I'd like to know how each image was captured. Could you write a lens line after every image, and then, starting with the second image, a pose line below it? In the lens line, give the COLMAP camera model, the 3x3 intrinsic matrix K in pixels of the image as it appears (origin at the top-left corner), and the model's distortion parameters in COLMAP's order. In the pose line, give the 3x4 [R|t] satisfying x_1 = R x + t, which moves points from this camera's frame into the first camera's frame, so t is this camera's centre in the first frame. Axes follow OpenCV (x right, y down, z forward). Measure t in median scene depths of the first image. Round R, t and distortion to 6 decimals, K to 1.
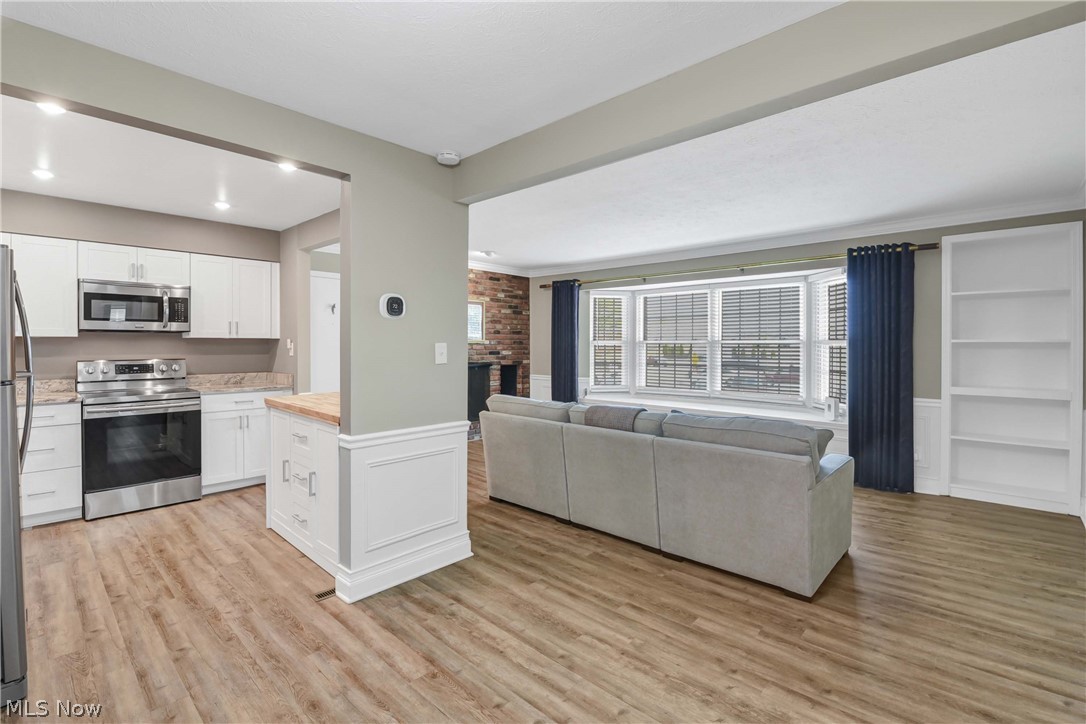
lens RADIAL K [[511.9, 0, 573.0], [0, 511.9, 344.6], [0, 0, 1]] dist [0.000737, -0.013015]
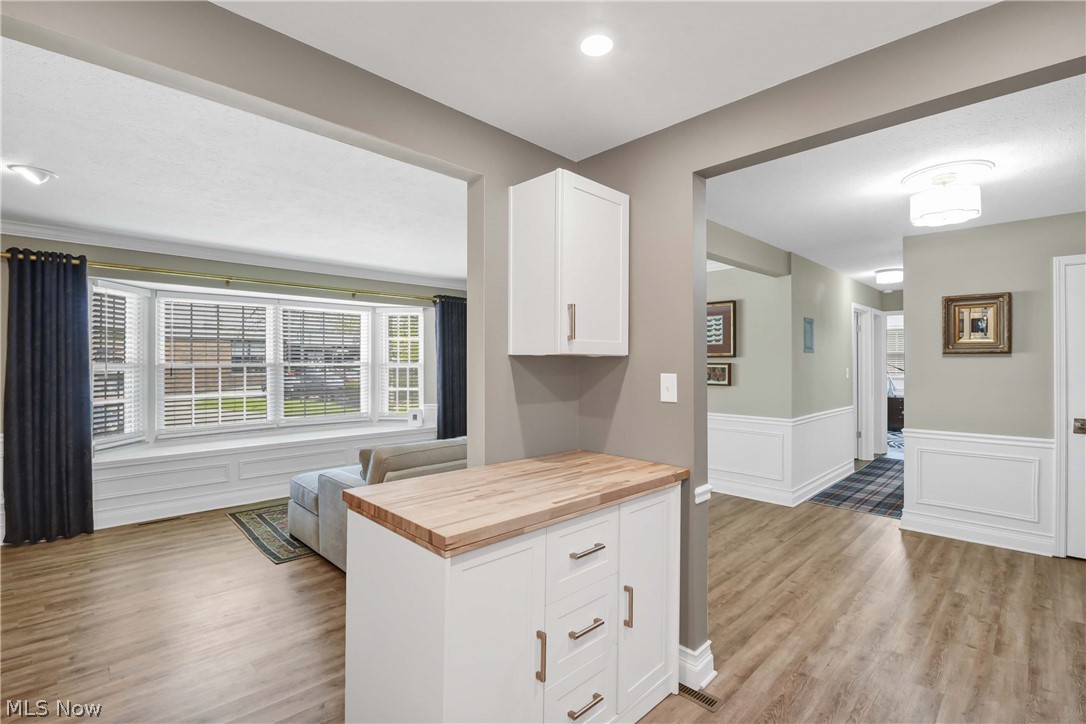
lens RADIAL K [[461.0, 0, 552.2], [0, 461.0, 364.2], [0, 0, 1]] dist [-0.000310, -0.008048]
pose [[0.078568, -0.004649, 0.996898, -0.784769], [-0.001087, 0.999988, 0.004749, -0.014273], [-0.996908, -0.001457, 0.078562, 0.772541]]
